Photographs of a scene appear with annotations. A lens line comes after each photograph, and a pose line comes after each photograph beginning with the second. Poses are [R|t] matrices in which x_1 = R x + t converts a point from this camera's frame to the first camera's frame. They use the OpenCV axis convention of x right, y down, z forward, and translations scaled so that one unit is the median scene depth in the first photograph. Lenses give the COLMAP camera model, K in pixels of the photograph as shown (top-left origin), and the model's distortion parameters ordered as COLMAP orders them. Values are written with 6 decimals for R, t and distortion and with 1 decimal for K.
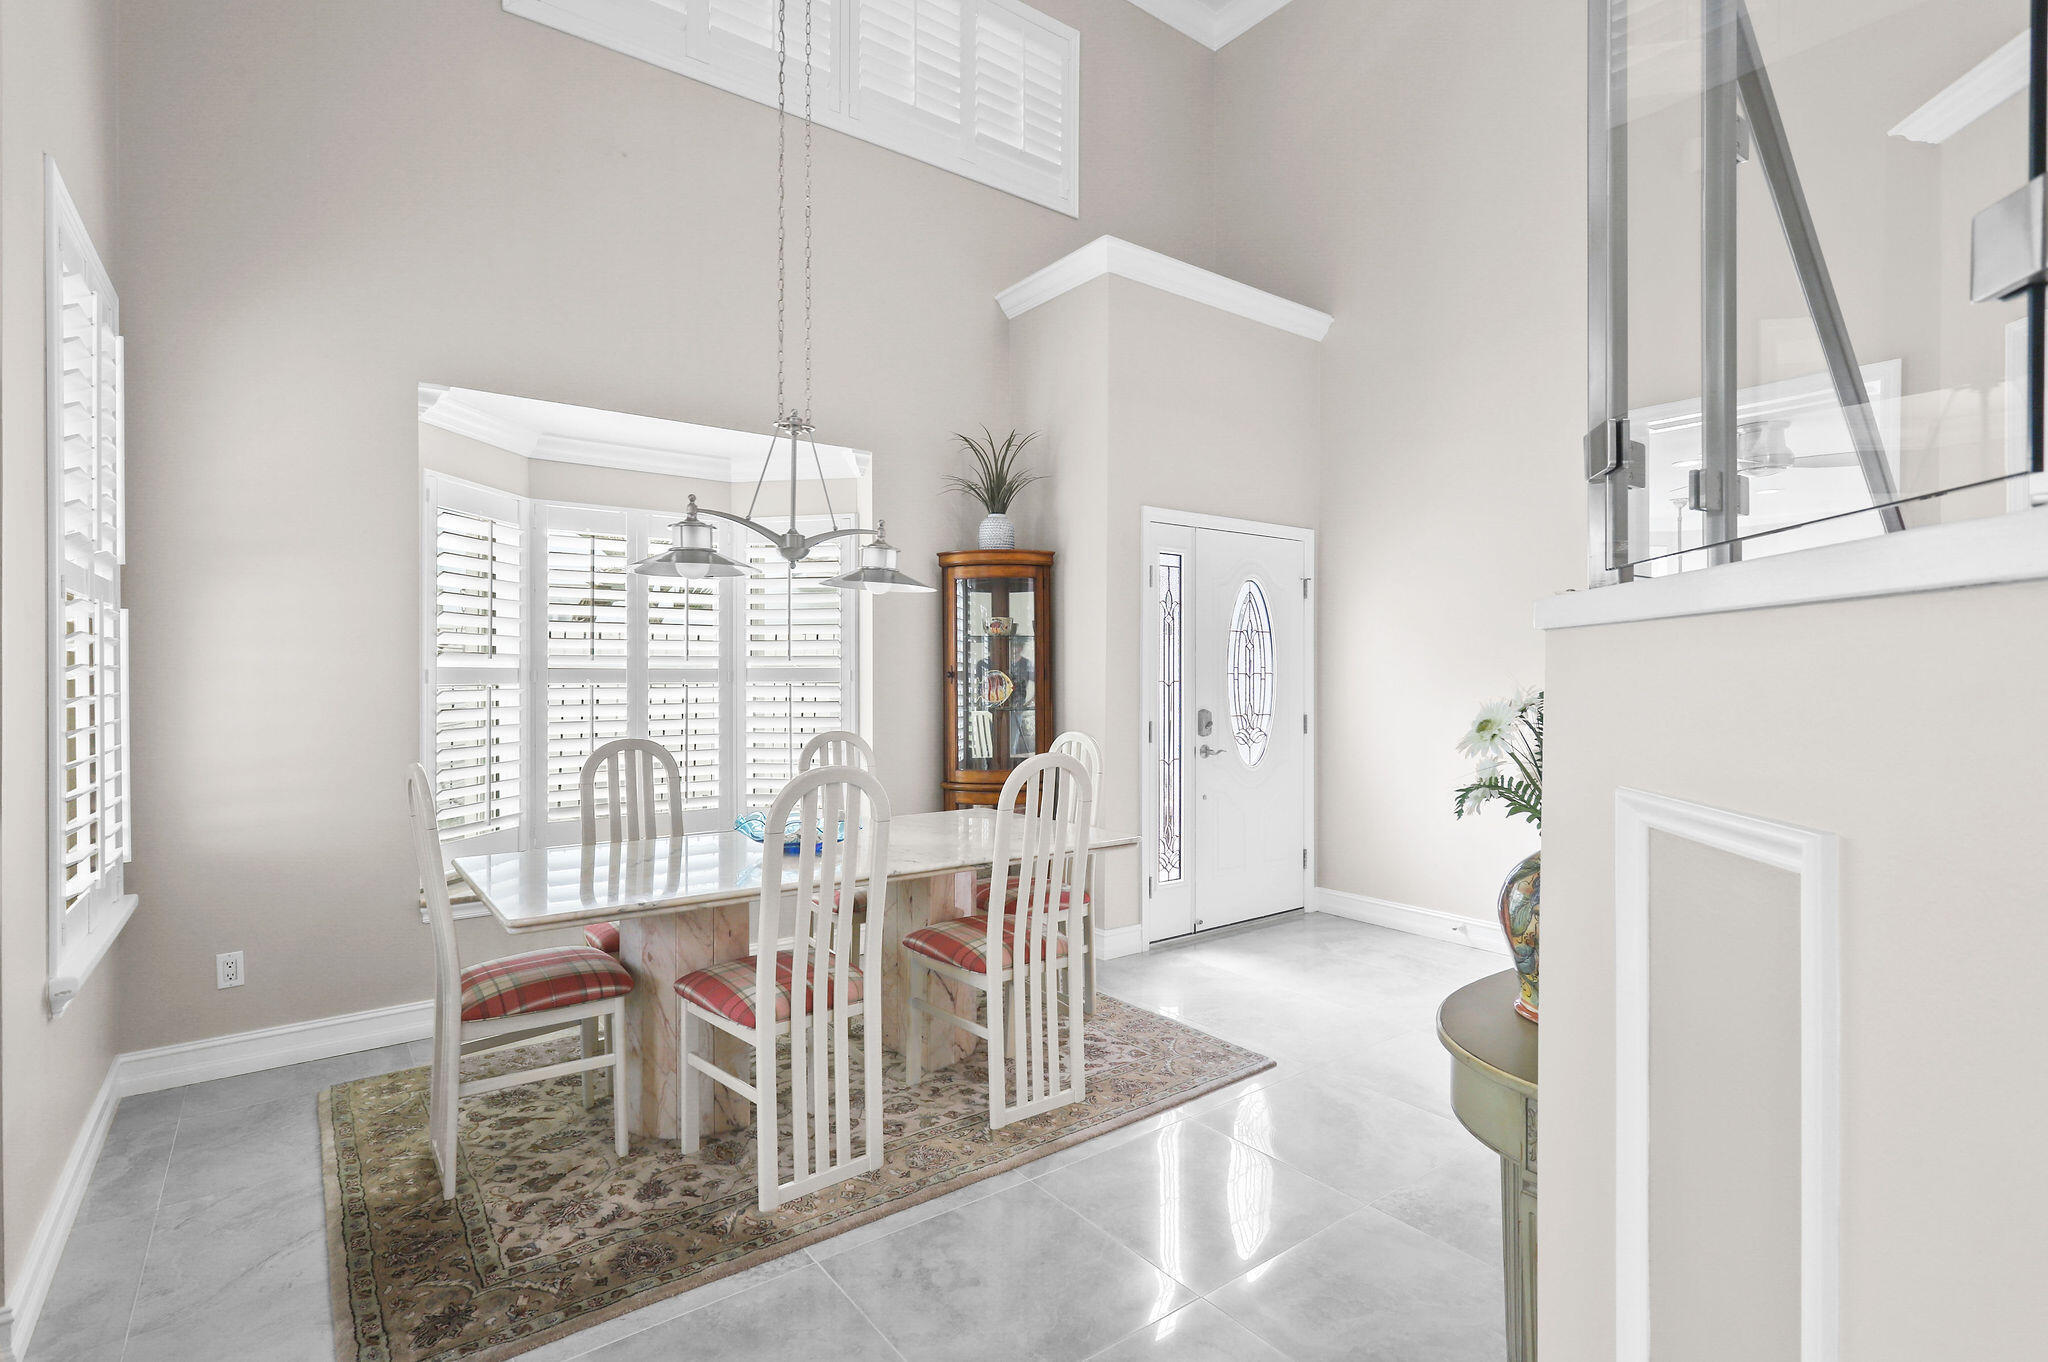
lens RADIAL K [[974.0, 0, 1026.4], [0, 974.0, 677.1], [0, 0, 1]] dist [0.001518, 0.000424]
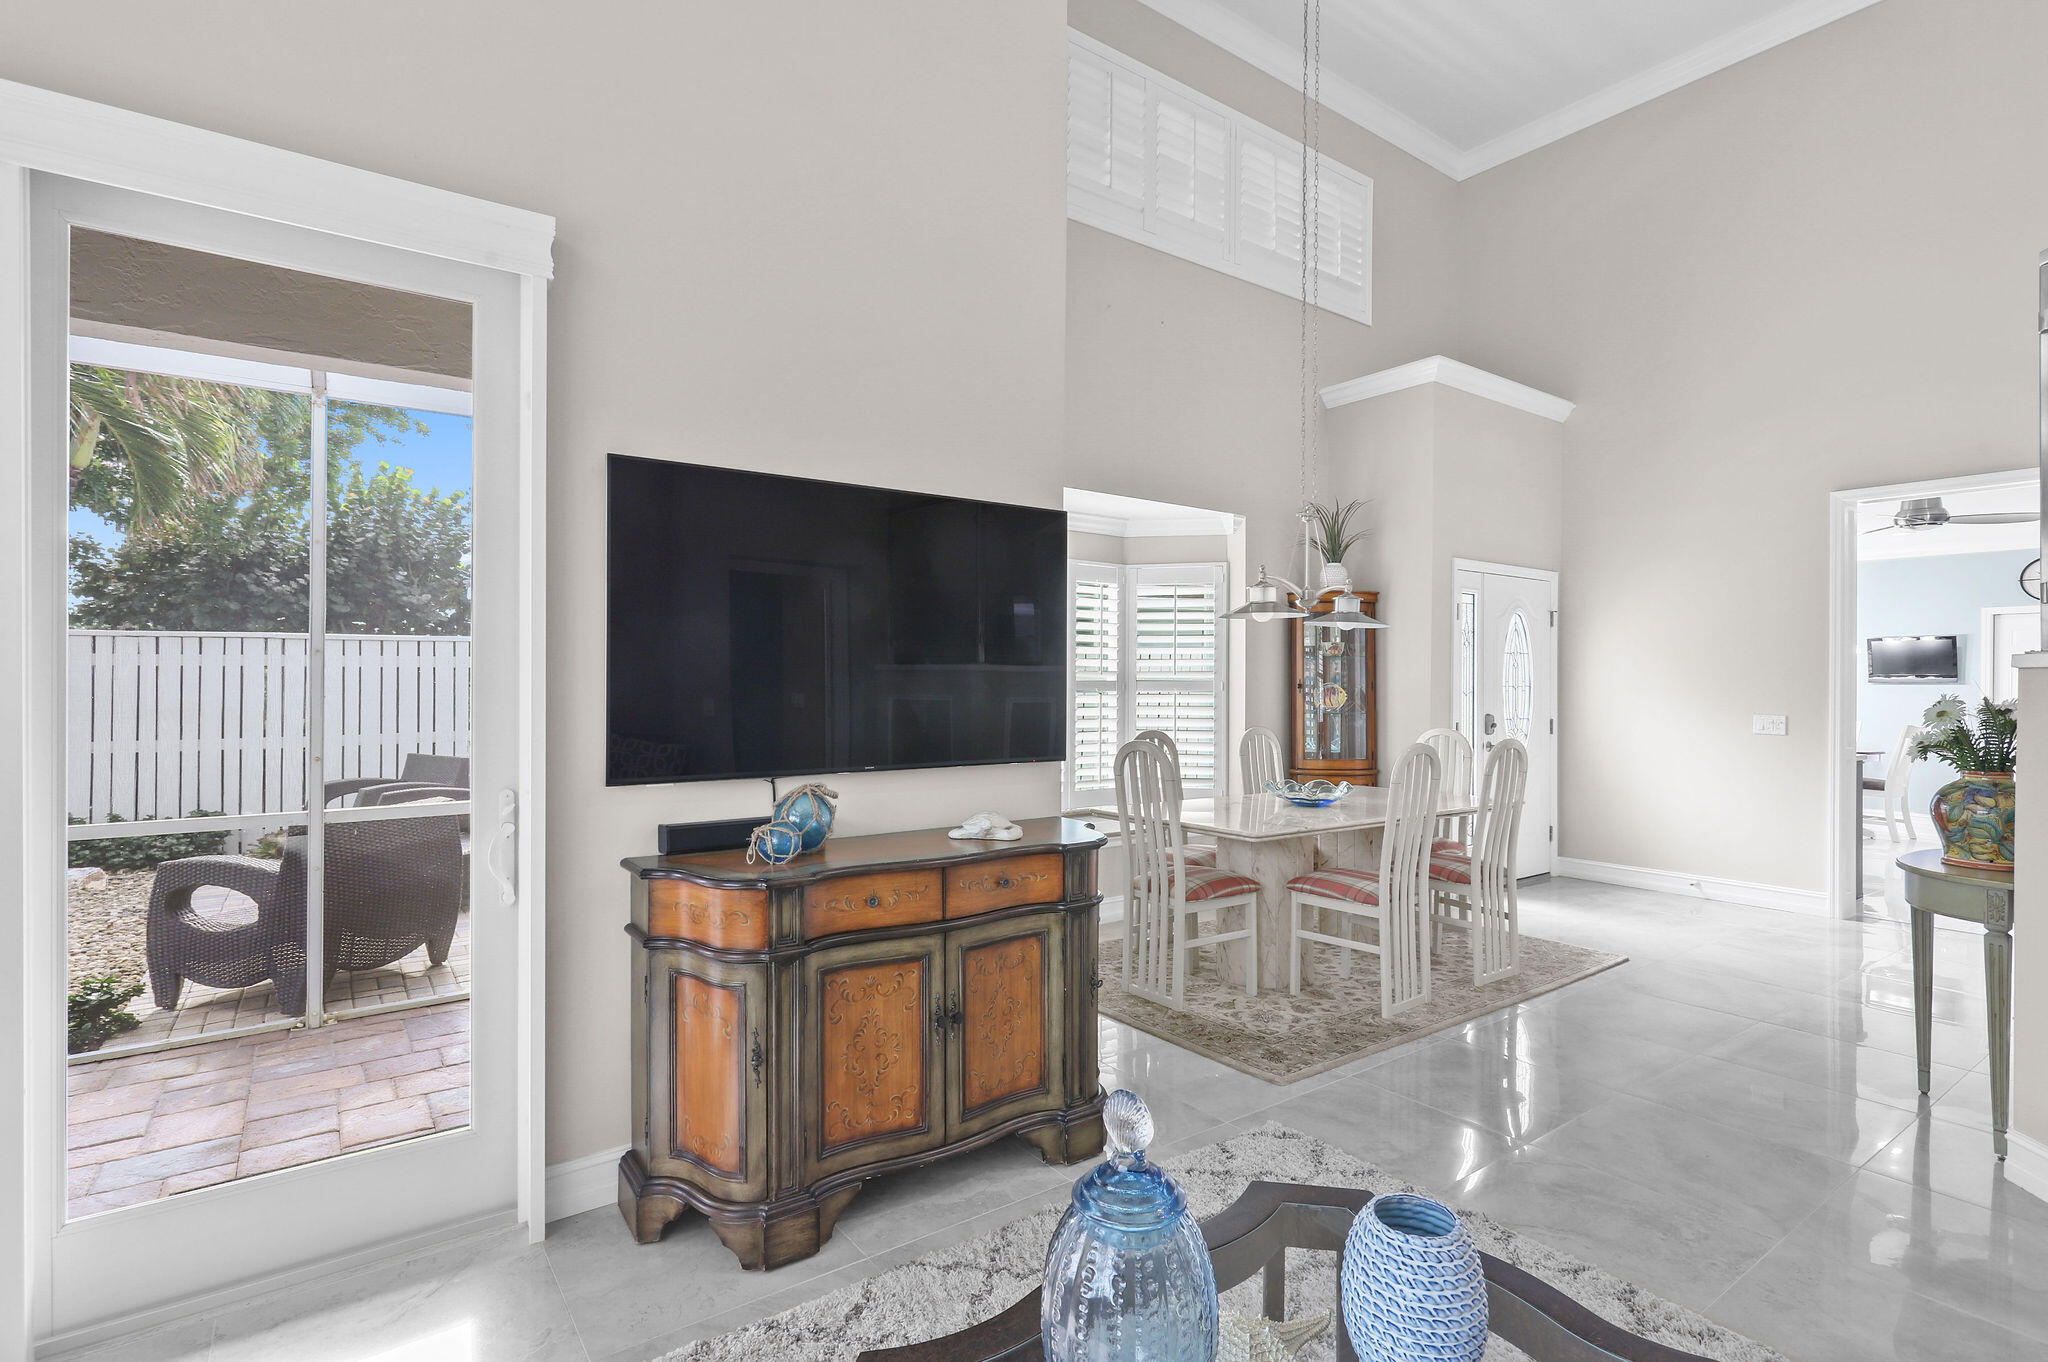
lens RADIAL K [[987.9, 0, 1021.4], [0, 987.9, 683.5], [0, 0, 1]] dist [0.000976, 0.000712]
pose [[0.999857, 0.004707, -0.016243, -0.437749], [-0.004803, 0.999971, -0.005902, 0.003771], [0.016215, 0.005979, 0.999851, -0.333276]]
